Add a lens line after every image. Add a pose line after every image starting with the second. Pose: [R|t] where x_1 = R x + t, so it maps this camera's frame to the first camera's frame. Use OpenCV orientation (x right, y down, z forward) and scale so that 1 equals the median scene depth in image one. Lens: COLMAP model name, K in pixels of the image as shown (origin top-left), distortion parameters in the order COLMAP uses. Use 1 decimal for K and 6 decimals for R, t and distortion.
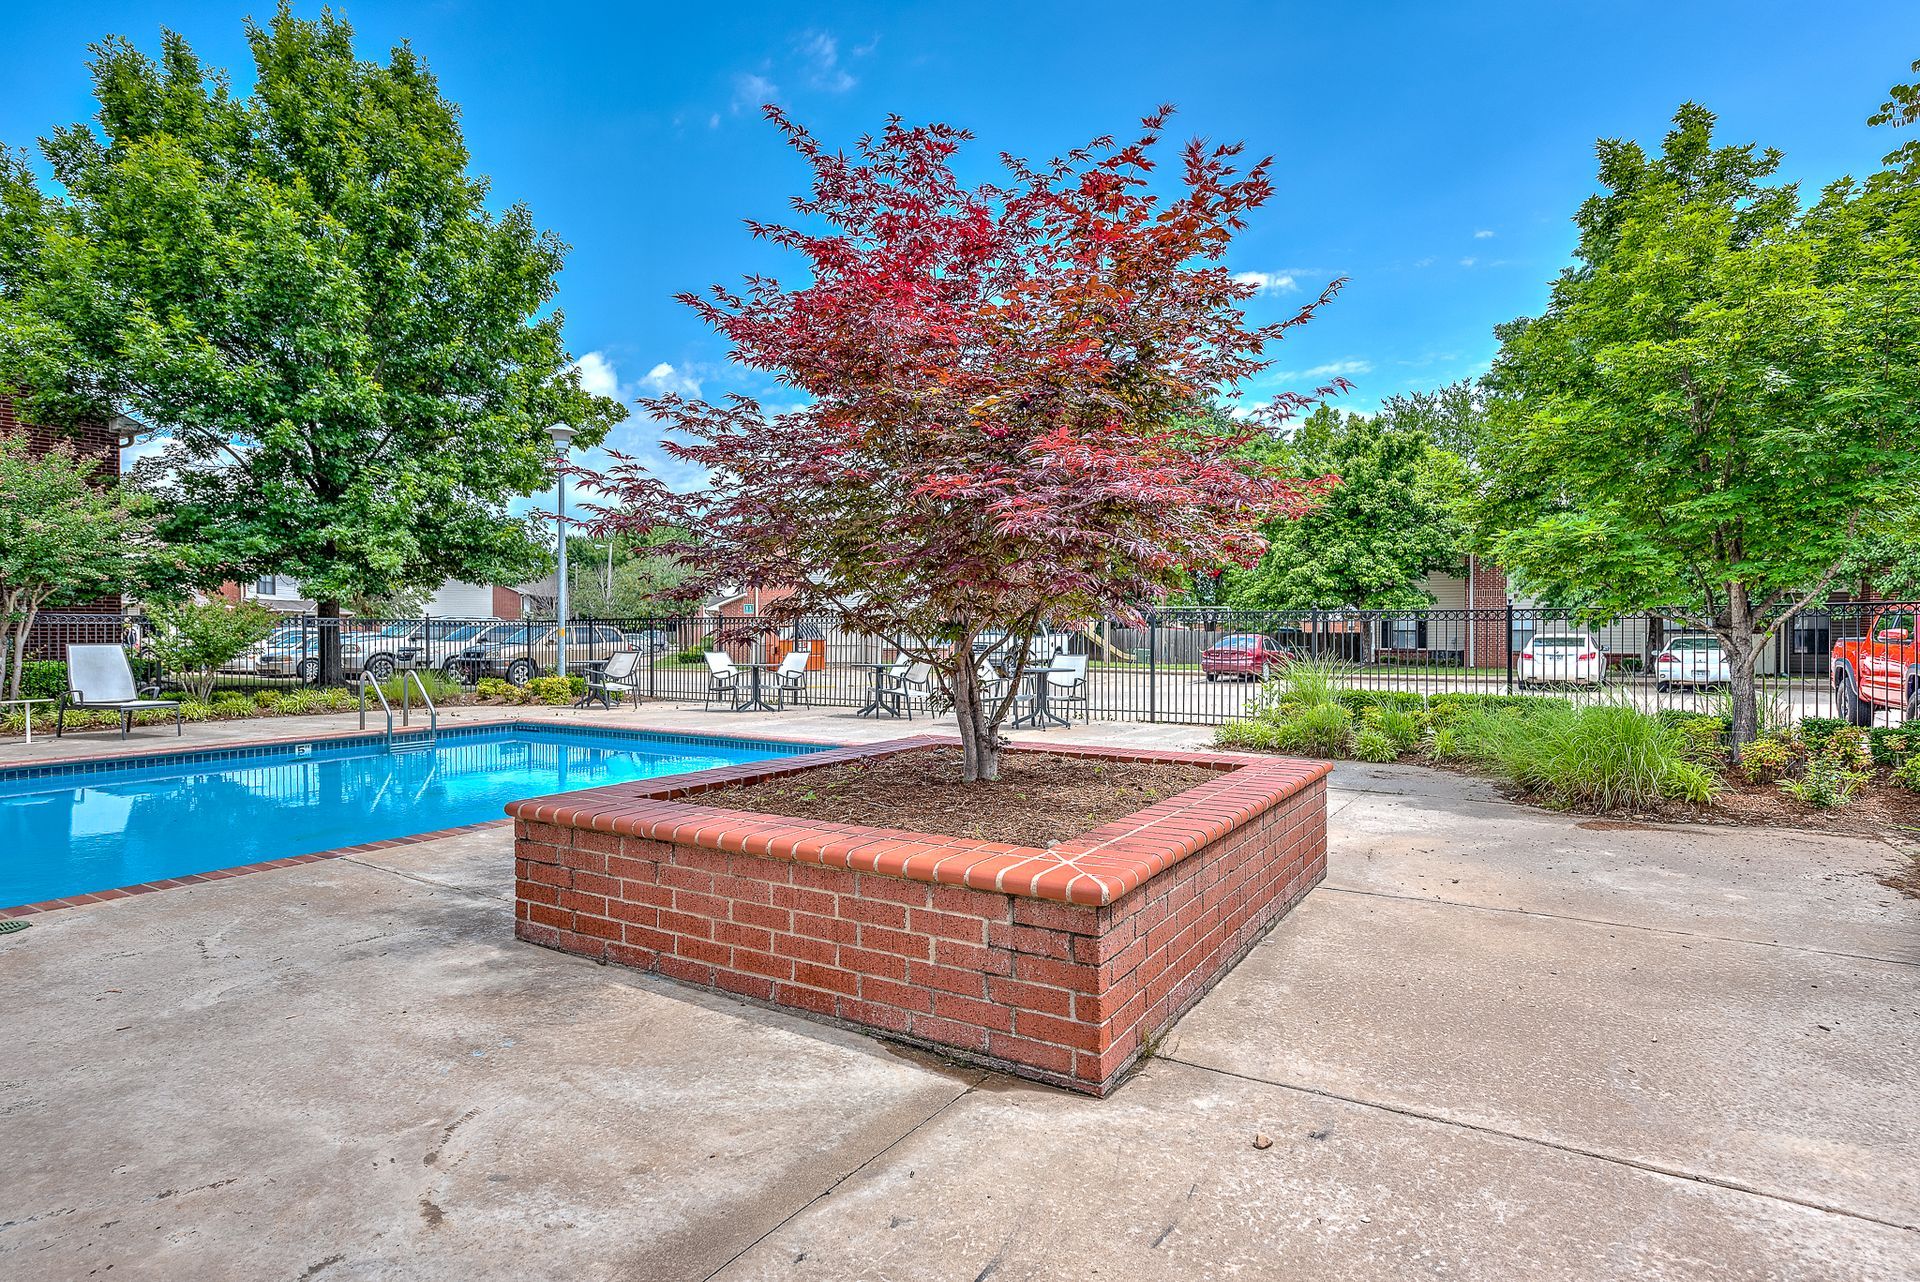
lens RADIAL K [[754.7, 0, 960.0], [0, 754.7, 641.0], [0, 0, 1]] dist [0.000381, 0.000010]
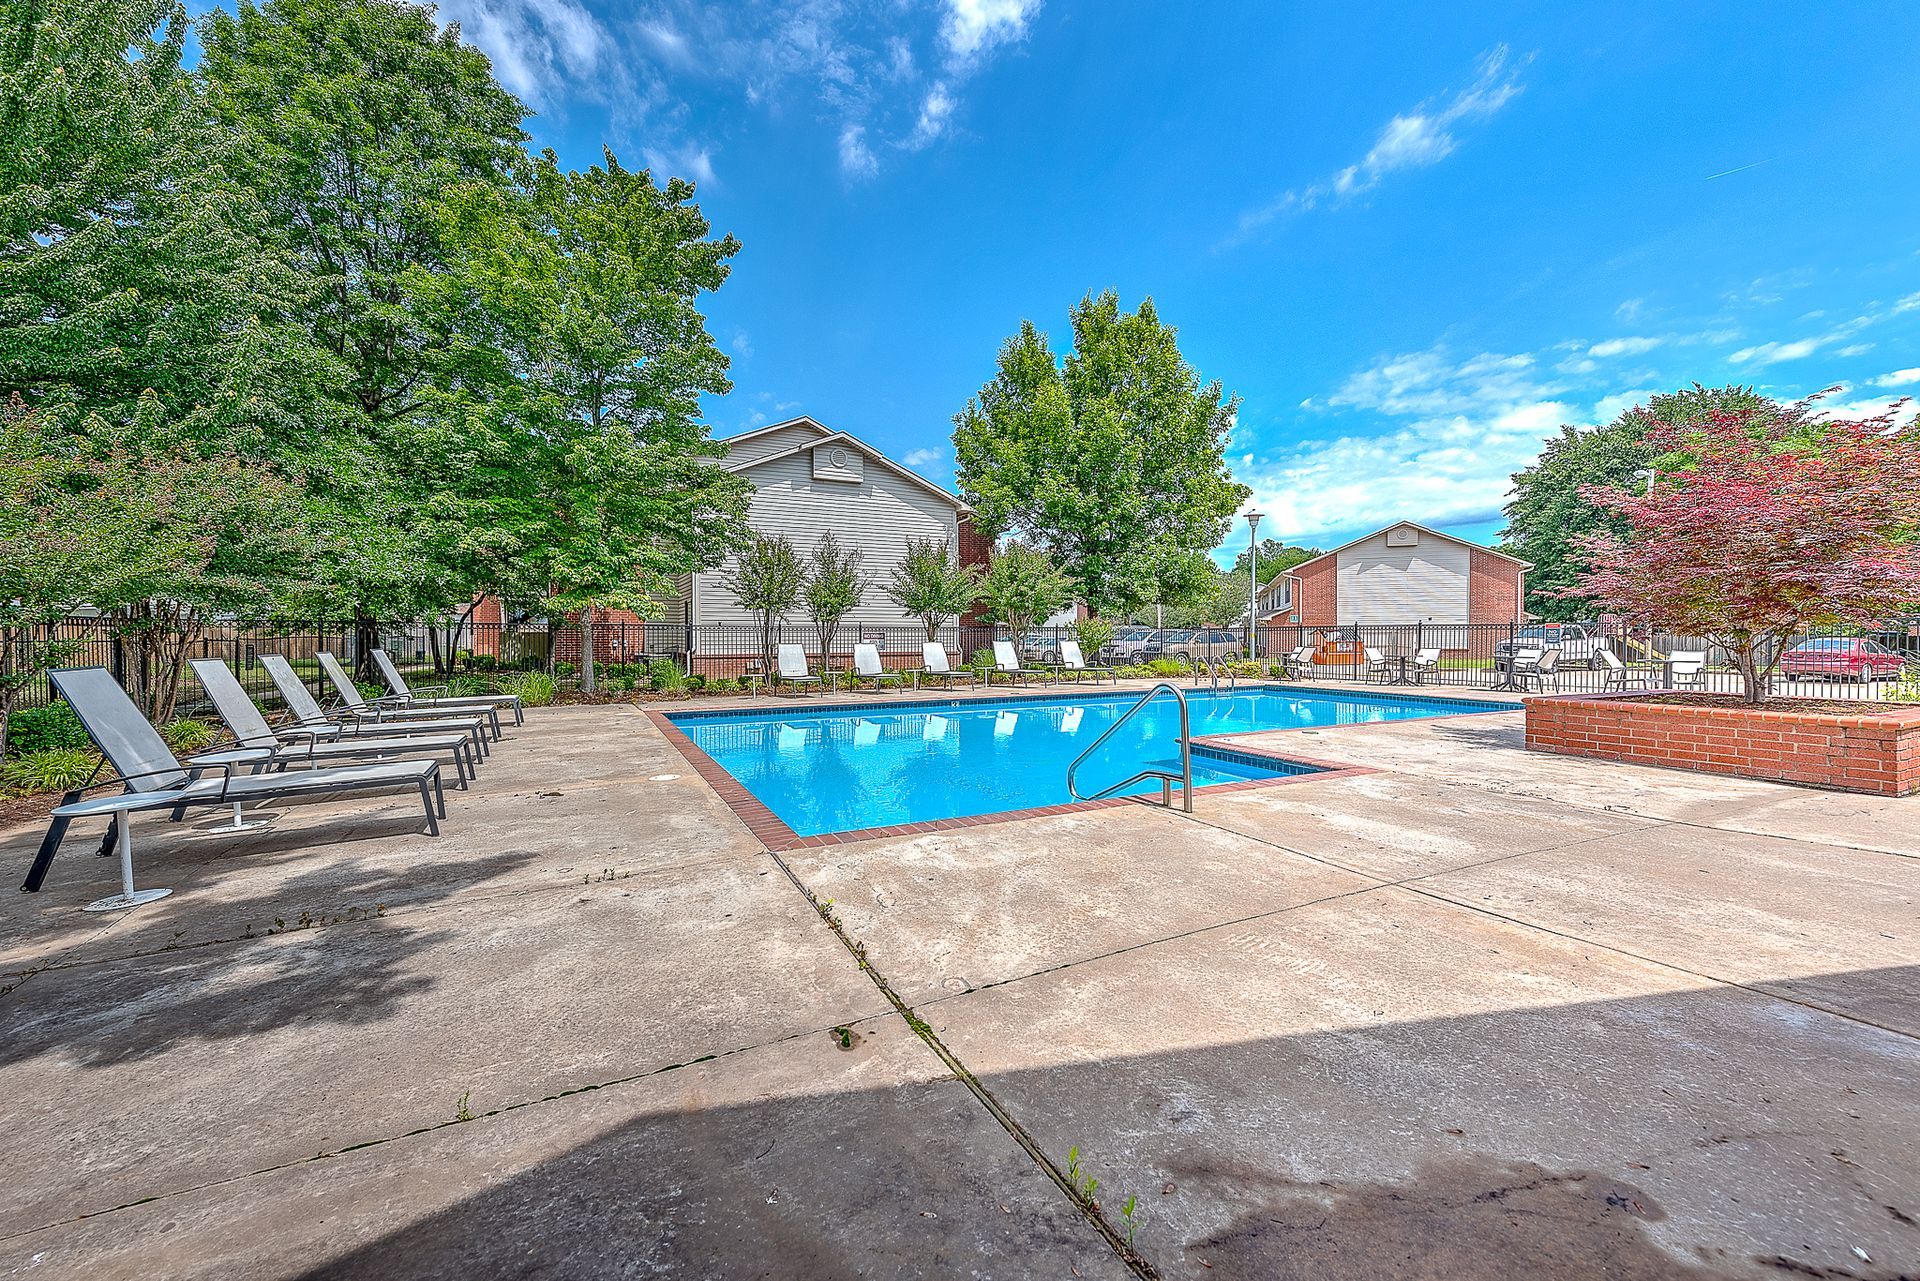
lens RADIAL K [[686.5, 0, 960.0], [0, 686.5, 640.5], [0, 0, 1]] dist [-0.000679, -0.000144]
pose [[0.878169, 0.005922, -0.478313, -0.375470], [-0.007128, 0.999974, -0.000705, 0.008138], [0.478297, 0.004028, 0.878189, -0.660650]]
